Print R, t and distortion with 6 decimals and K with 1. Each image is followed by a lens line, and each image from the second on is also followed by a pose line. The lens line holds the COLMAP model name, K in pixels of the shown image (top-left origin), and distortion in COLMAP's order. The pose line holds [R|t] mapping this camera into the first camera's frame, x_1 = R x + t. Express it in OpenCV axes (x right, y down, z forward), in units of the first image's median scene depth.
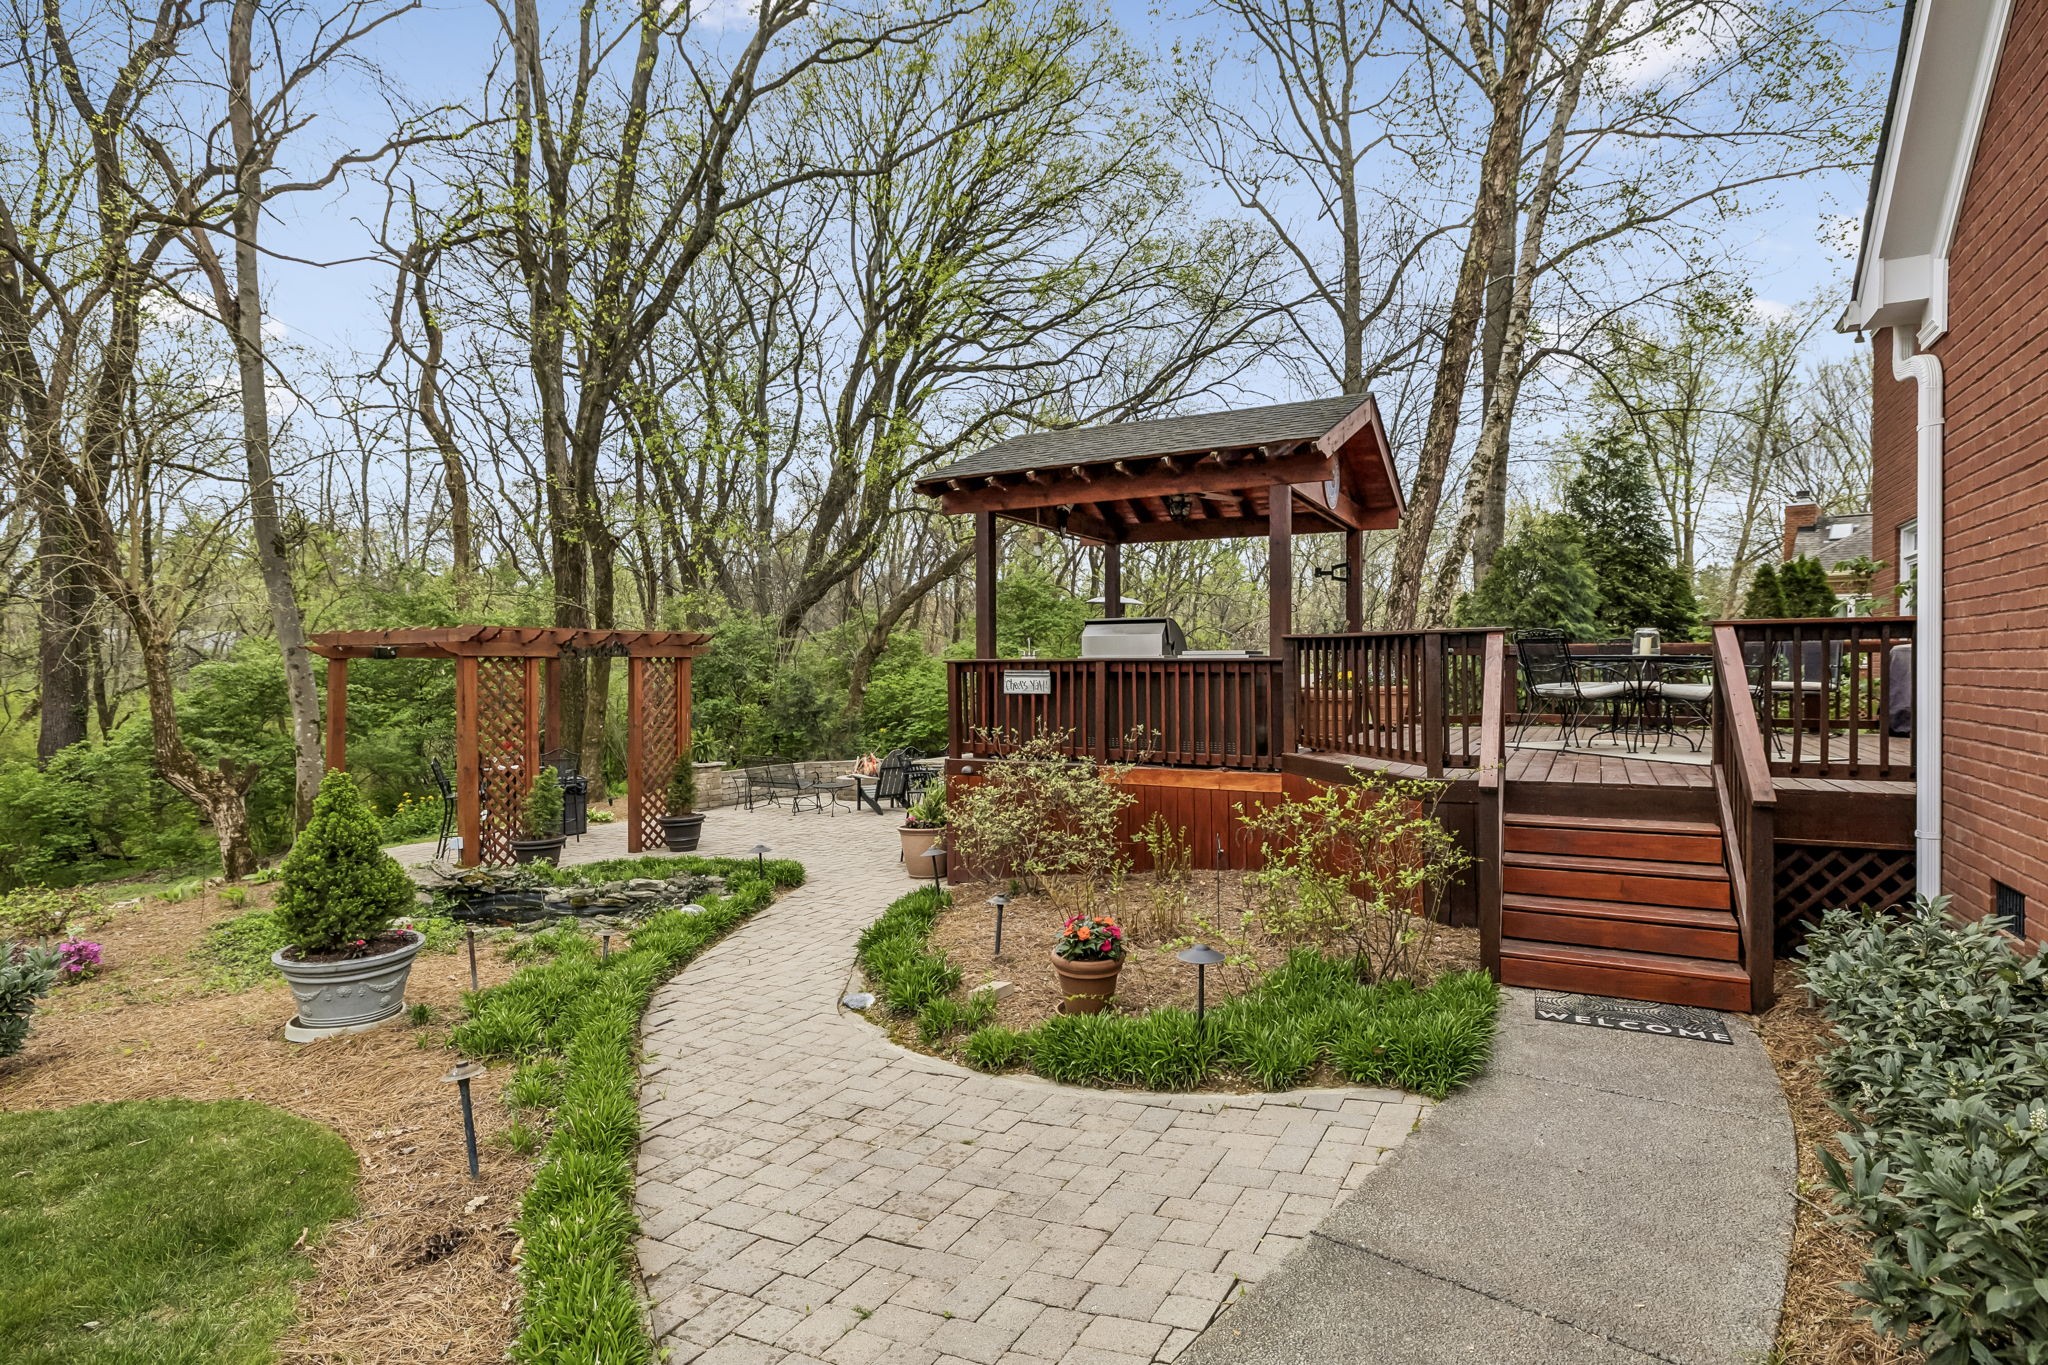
lens RADIAL K [[1004.0, 0, 1030.9], [0, 1004.0, 676.5], [0, 0, 1]] dist [-0.001885, -0.000083]
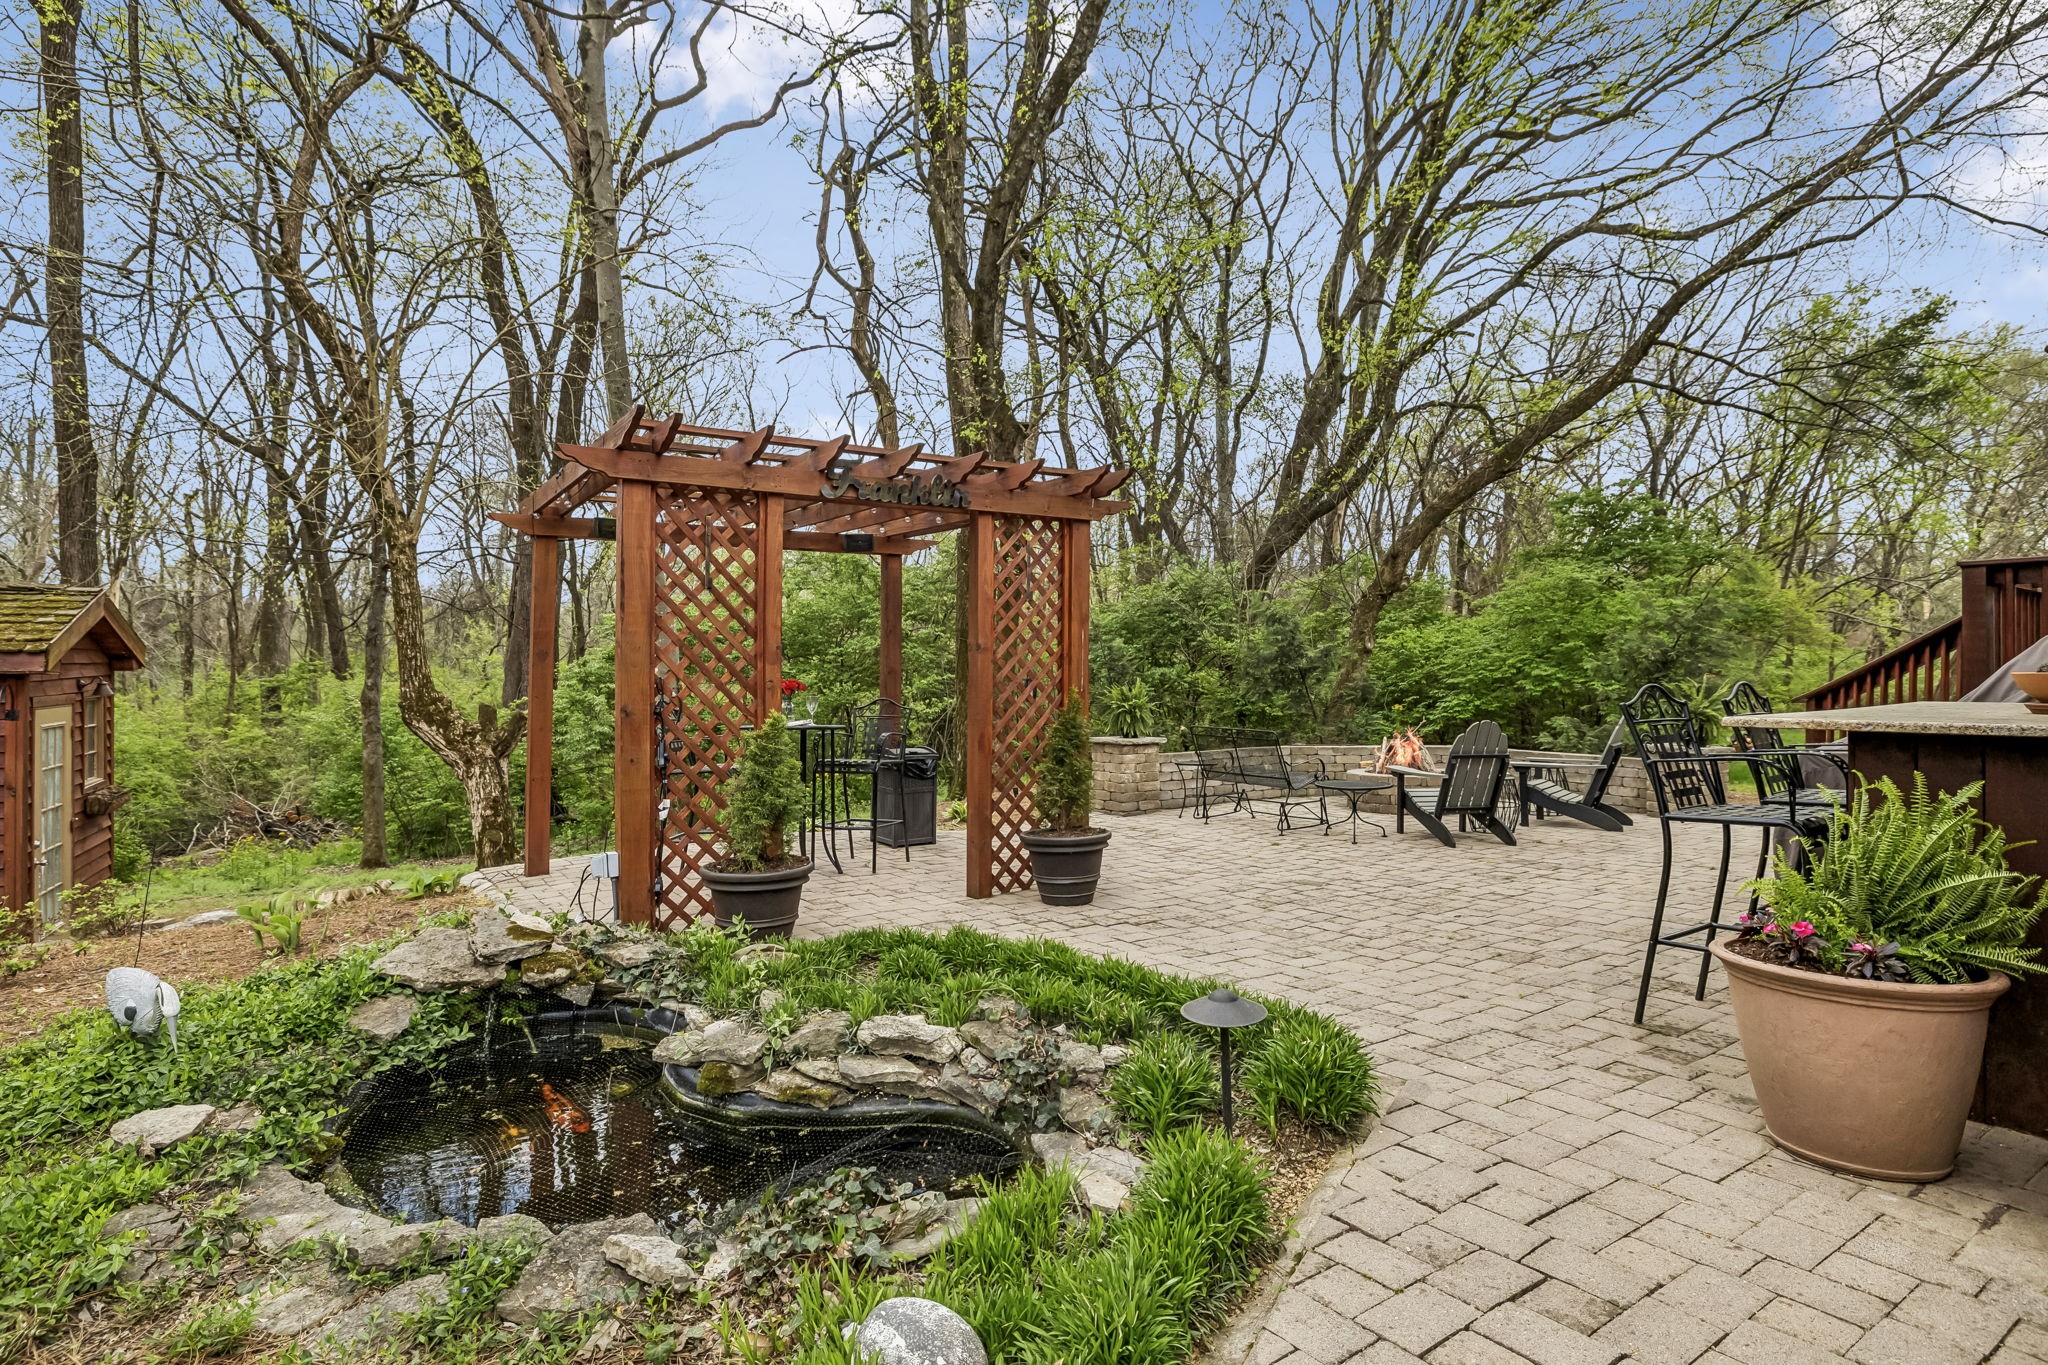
lens RADIAL K [[1004.0, 0, 1030.9], [0, 1004.0, 676.5], [0, 0, 1]] dist [-0.001885, -0.000083]
pose [[0.900700, 0.003783, -0.434425, -0.103329], [-0.002646, 0.999991, 0.003224, 0.042624], [0.434433, -0.001754, 0.900702, 0.380617]]
